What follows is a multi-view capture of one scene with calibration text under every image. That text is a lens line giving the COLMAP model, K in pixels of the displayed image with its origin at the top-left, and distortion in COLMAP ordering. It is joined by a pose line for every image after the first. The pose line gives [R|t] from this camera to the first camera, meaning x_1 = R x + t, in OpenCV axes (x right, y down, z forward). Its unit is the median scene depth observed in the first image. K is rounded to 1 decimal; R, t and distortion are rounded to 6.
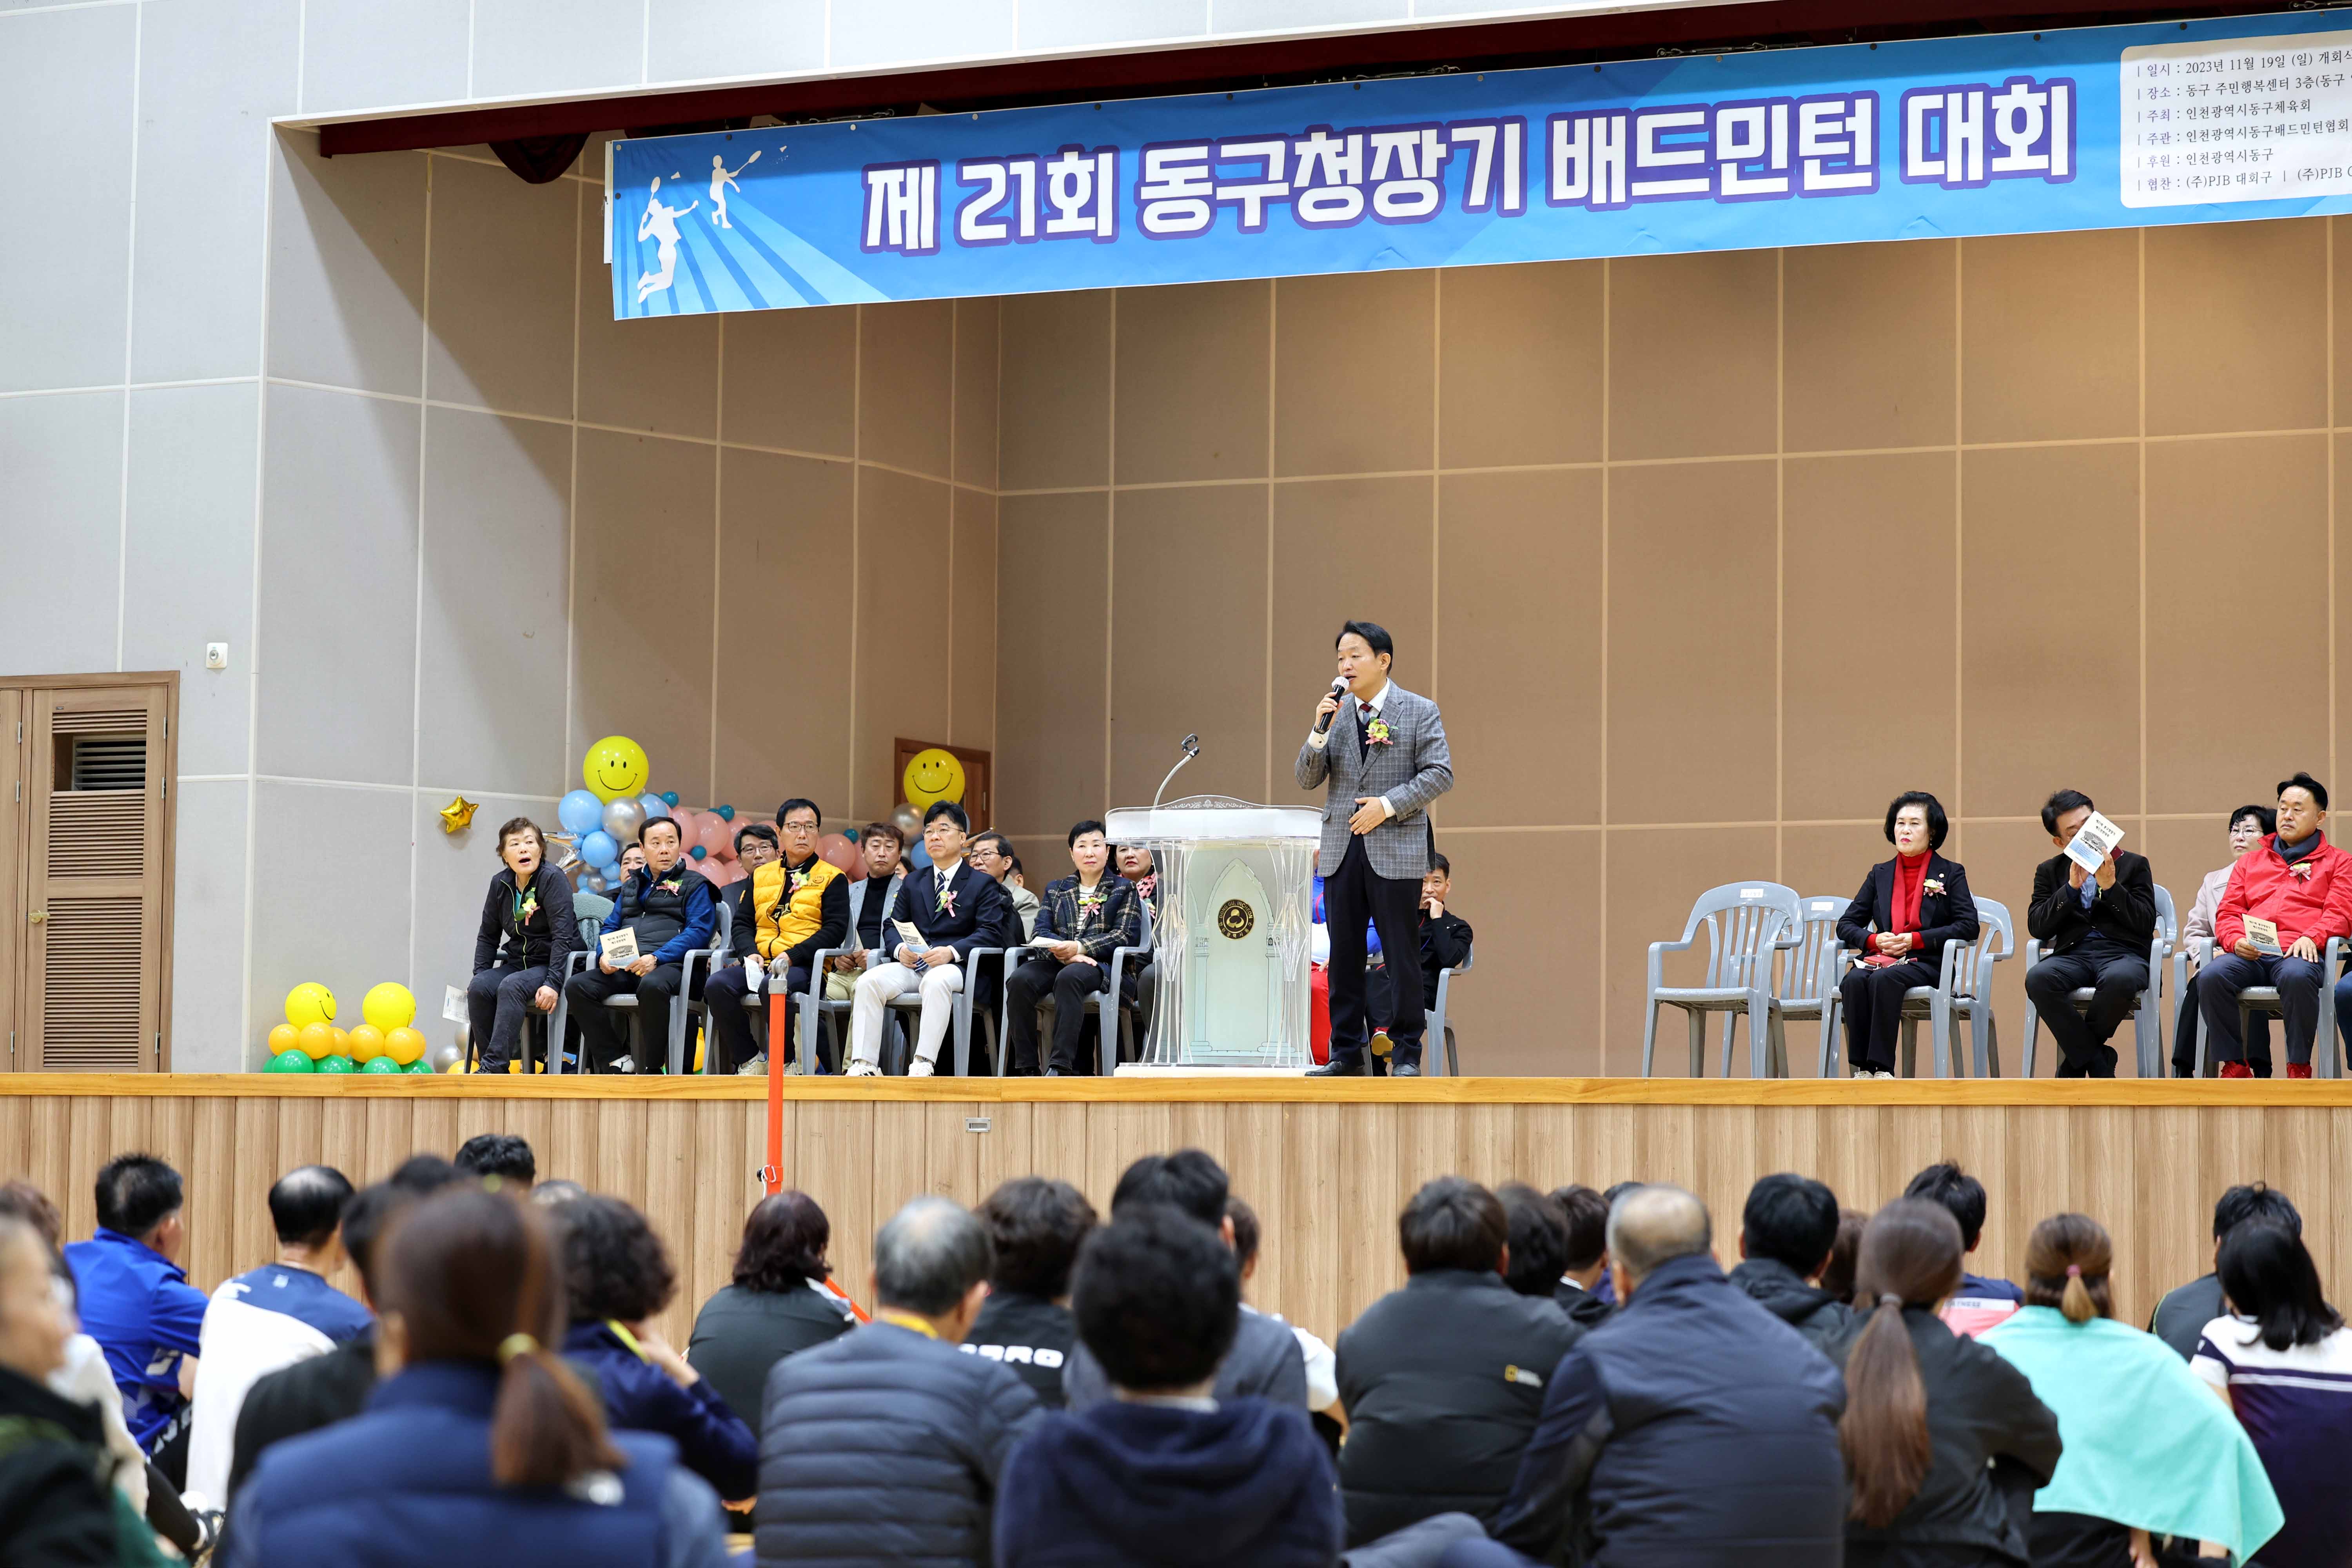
lens RADIAL K [[5432.3, 0, 1213.0], [0, 5432.3, 800.2], [0, 0, 1]] dist [-0.062388, 0.000000]
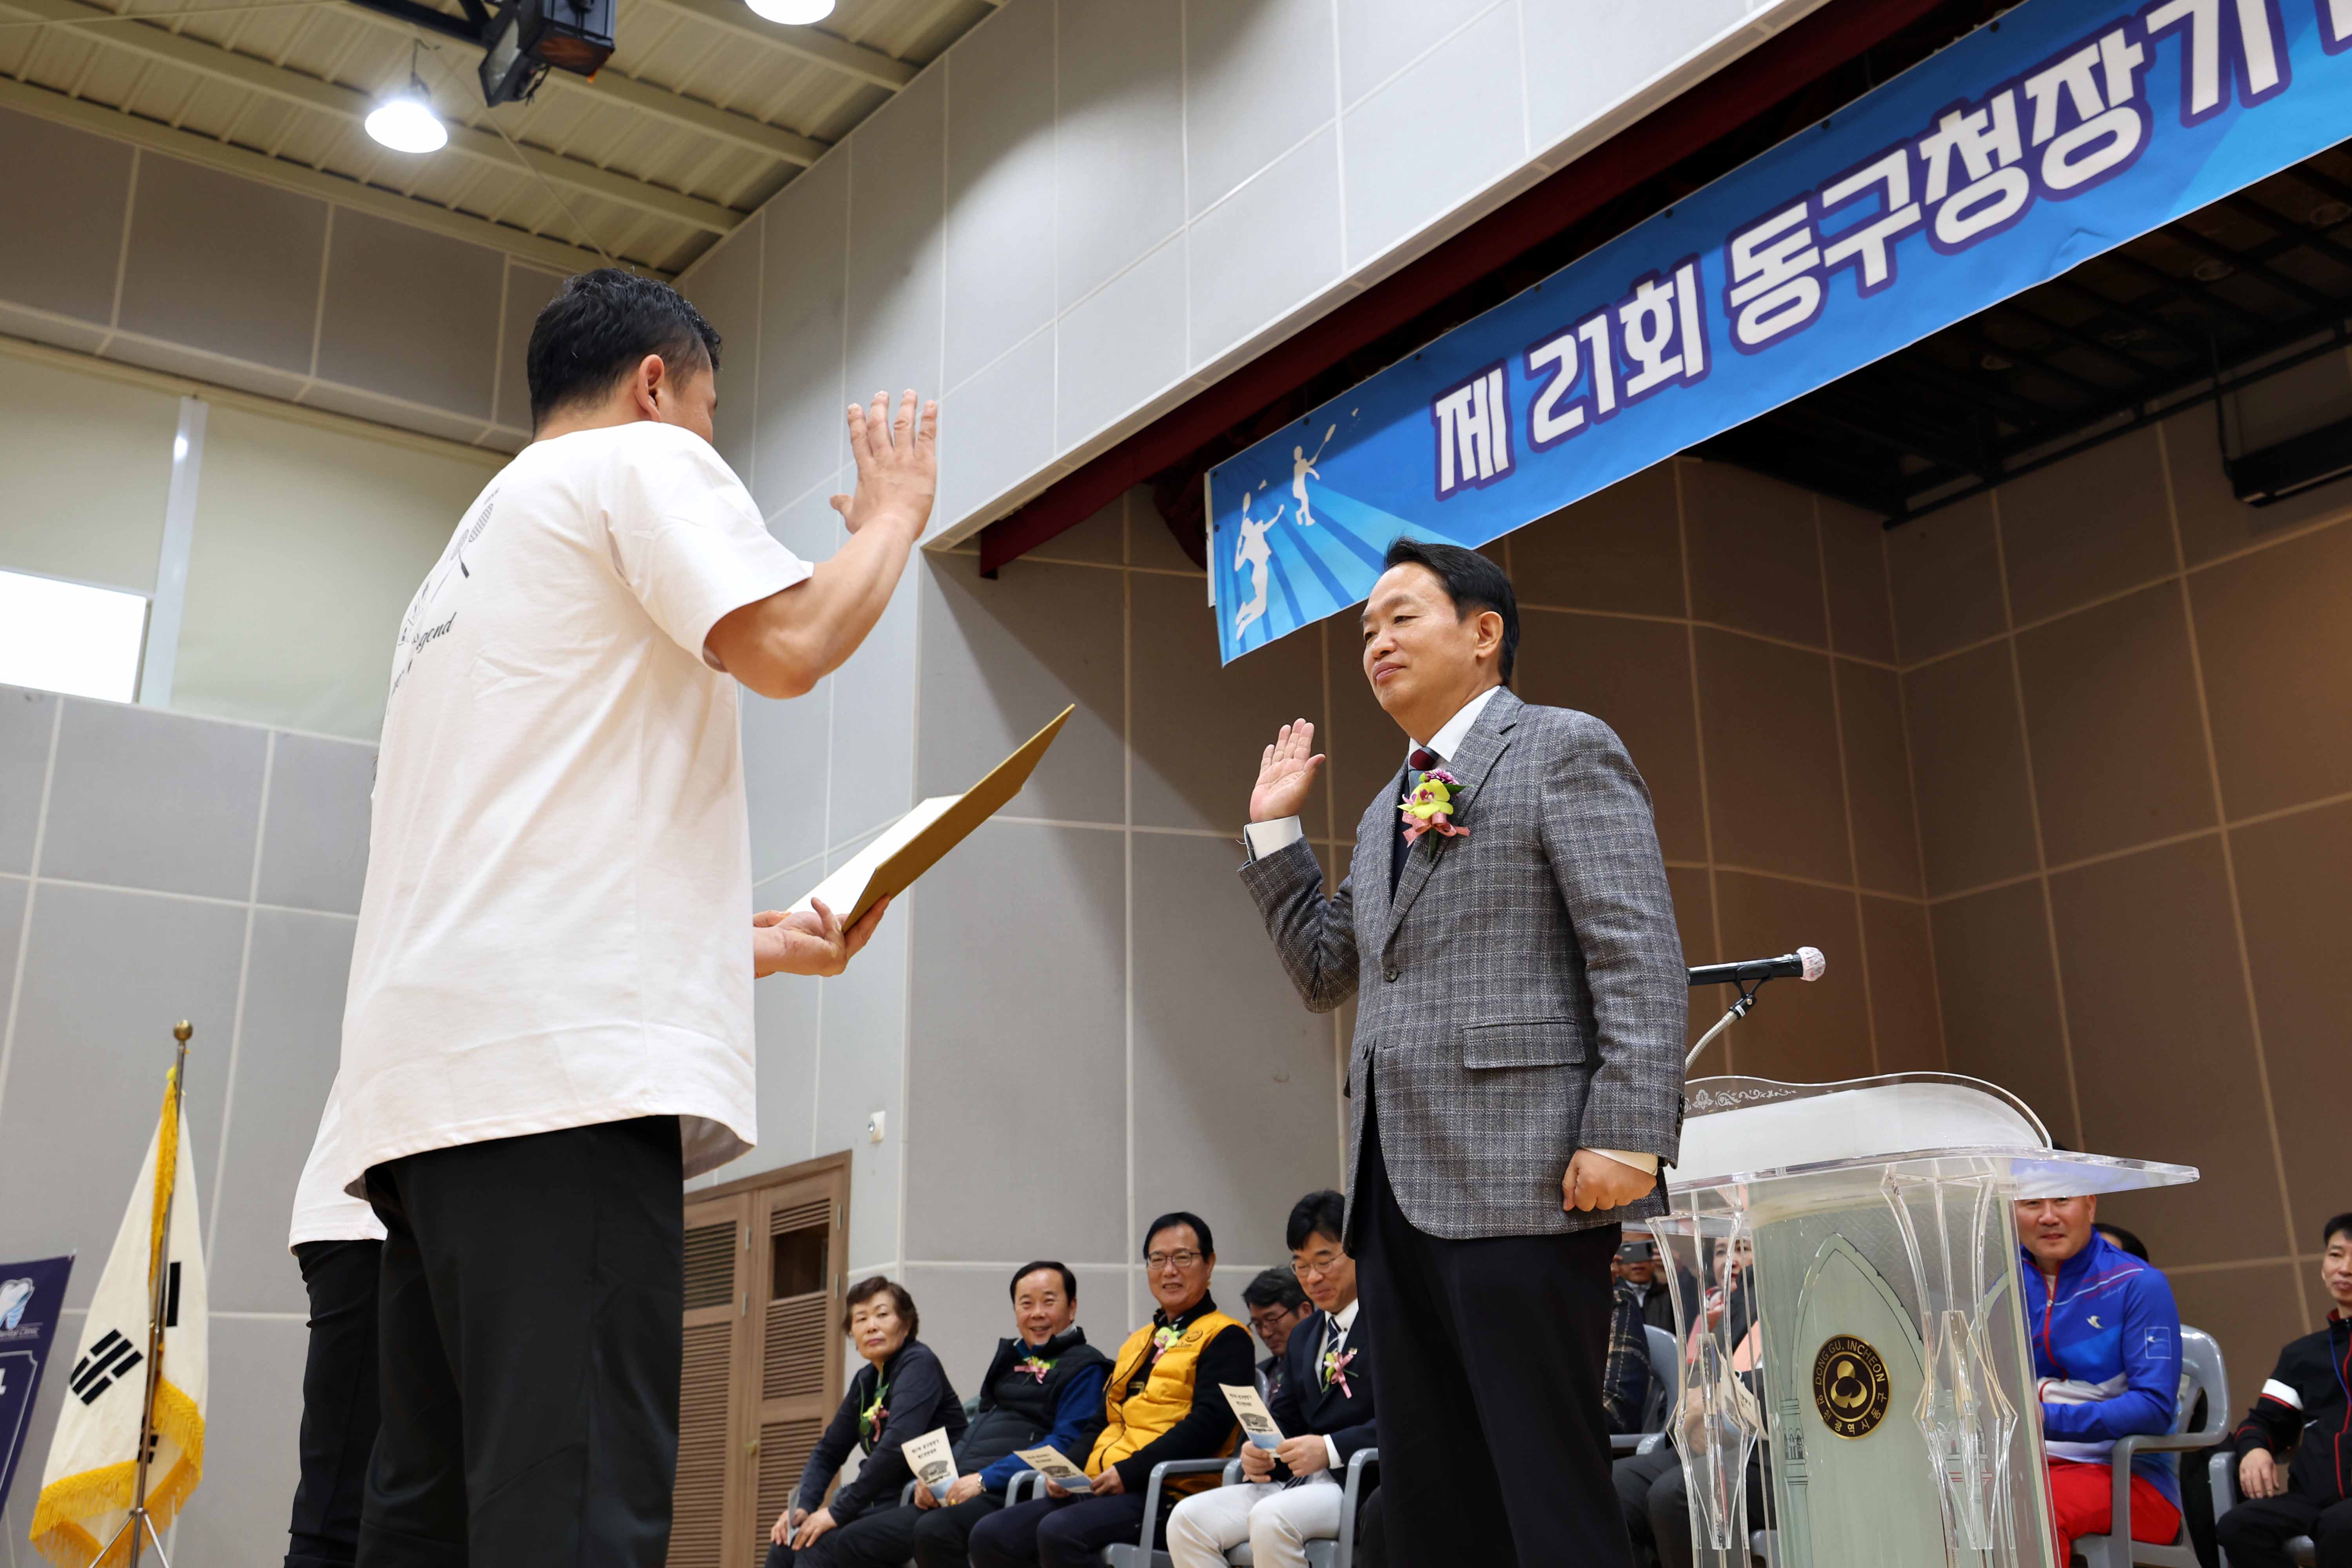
lens RADIAL K [[2465.8, 0, 1226.6], [0, 2465.8, 652.3], [0, 0, 1]] dist [0.064710, 0.000000]
pose [[0.874469, -0.191379, -0.445734, 0.065606], [0.063230, 0.956014, -0.286424, 0.019874], [0.480944, 0.222285, 0.848105, 0.729237]]
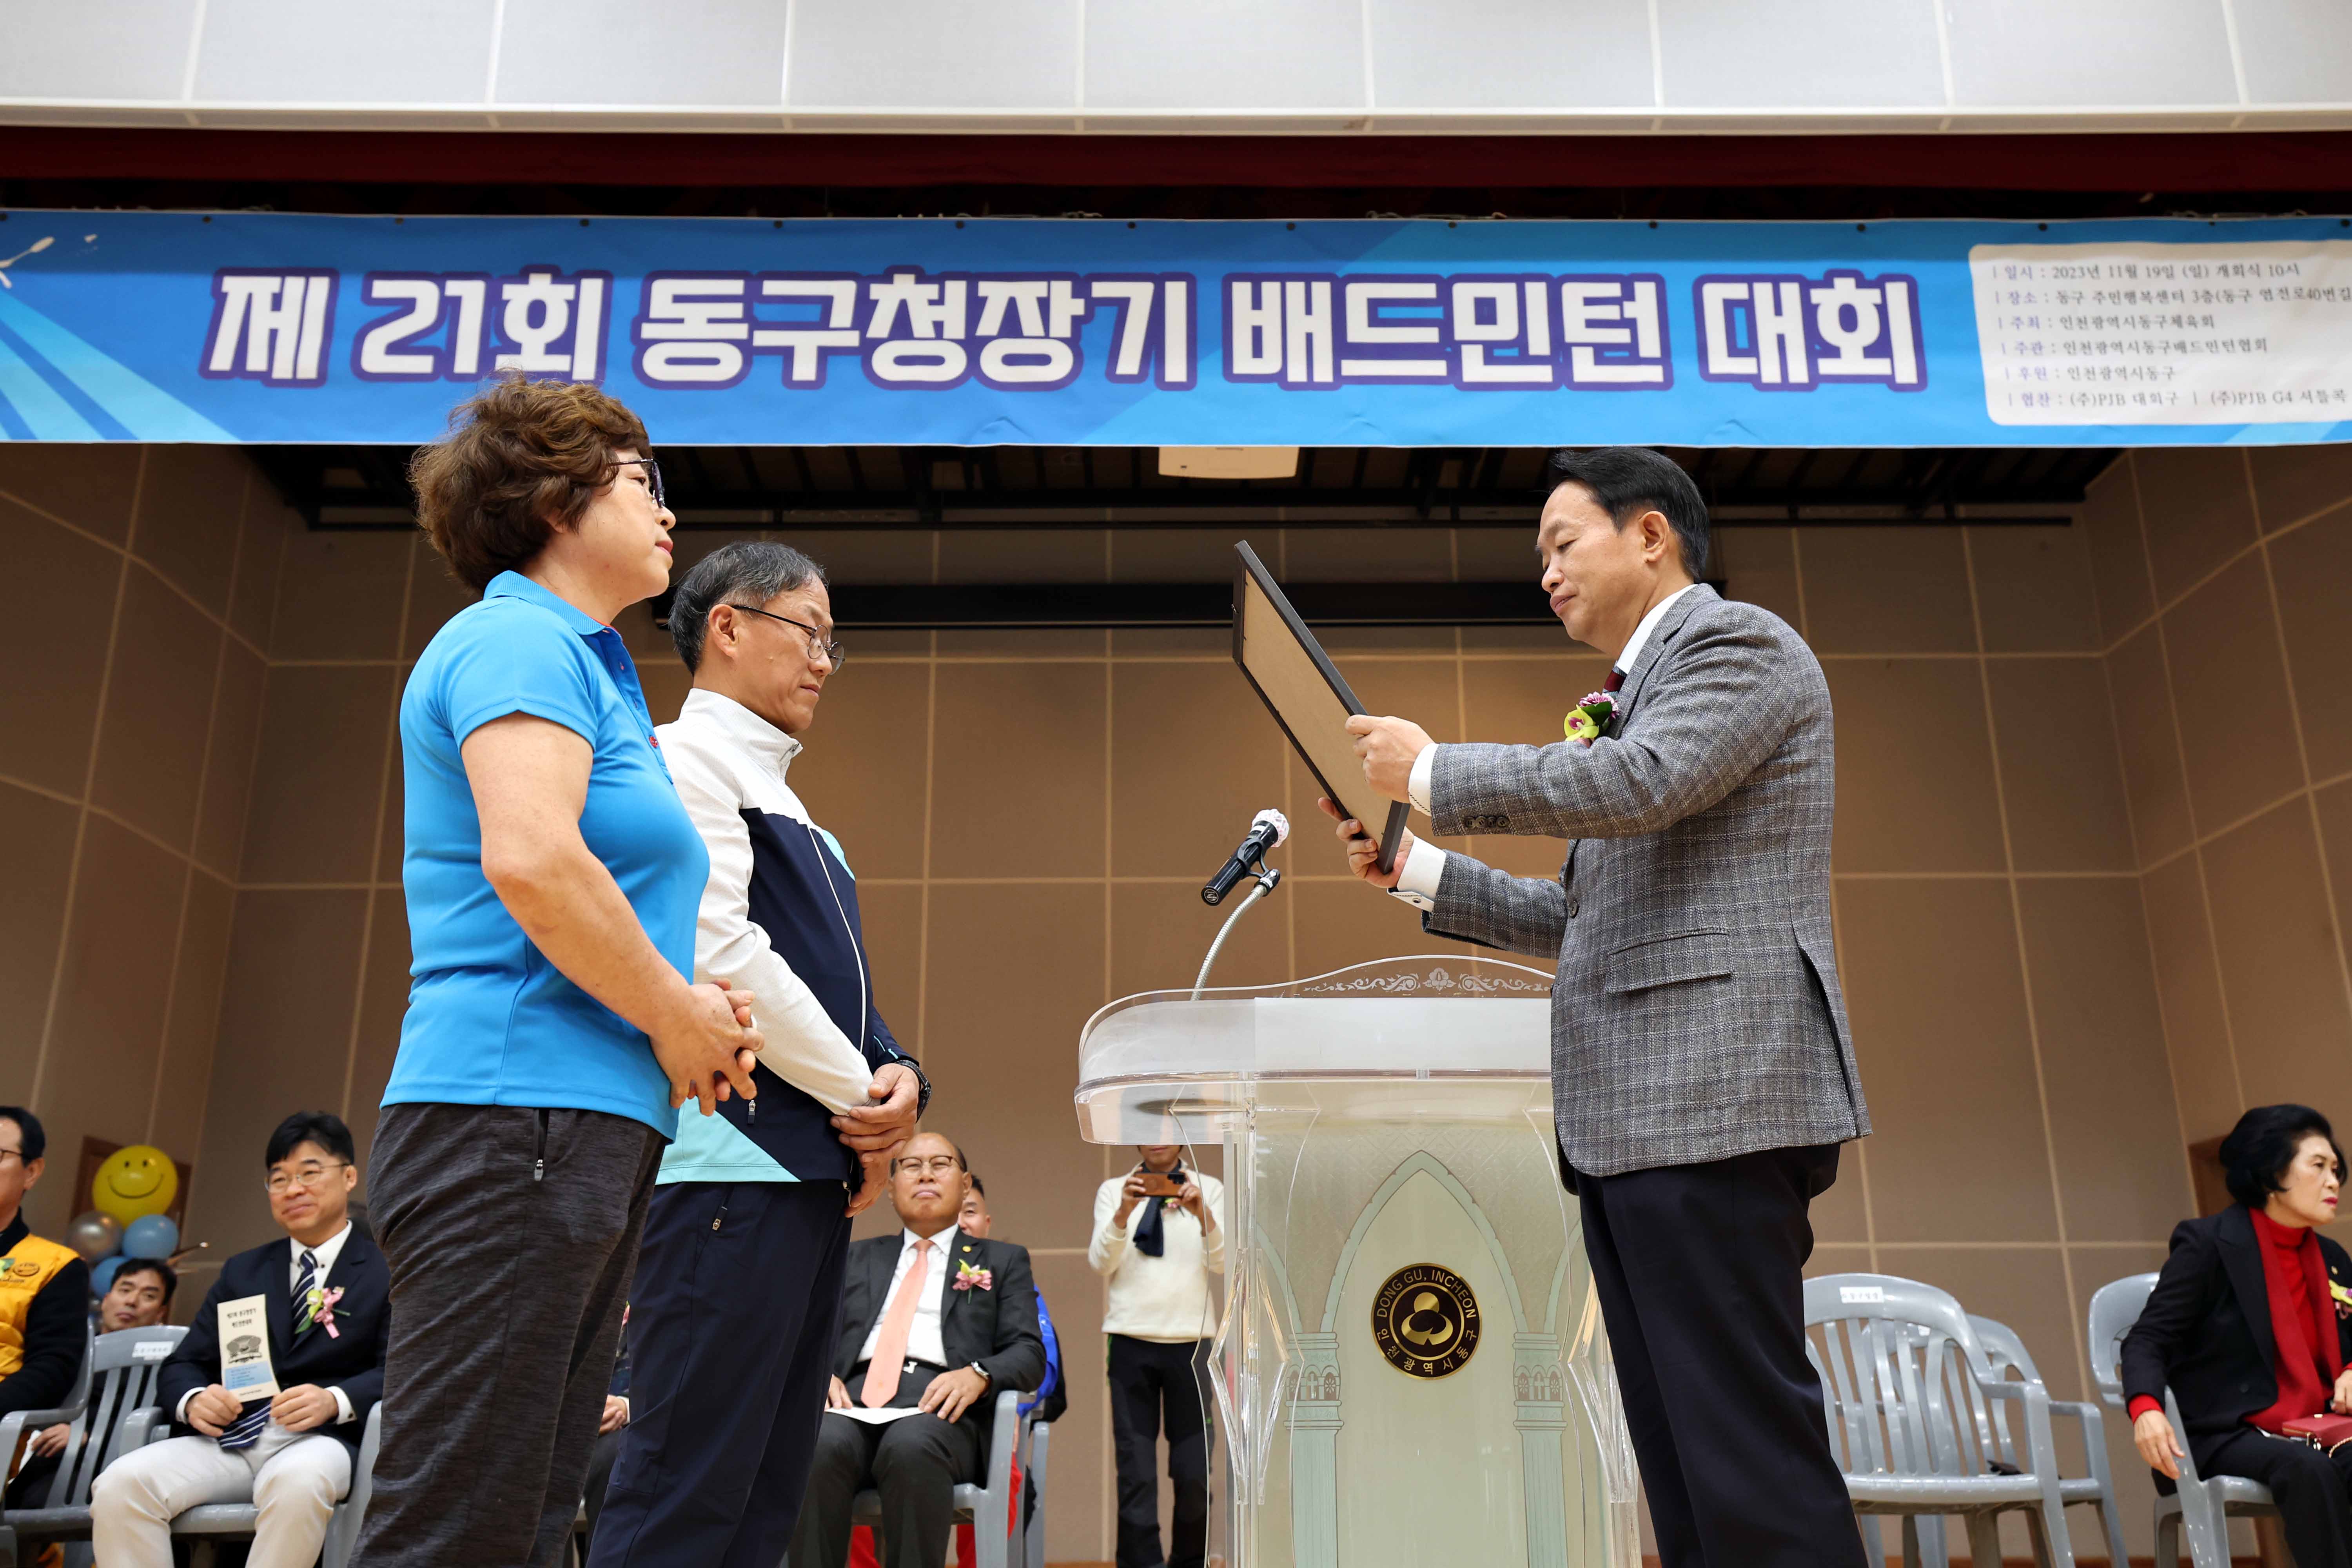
lens RADIAL K [[2202.2, 0, 1211.3], [0, 2202.2, 702.9], [0, 0, 1]] dist [0.046256, 0.000000]
pose [[0.901411, 0.123863, 0.414869, -0.064277], [-0.008772, 0.963234, -0.268522, 0.018701], [-0.432876, 0.238409, 0.869356, 0.736672]]
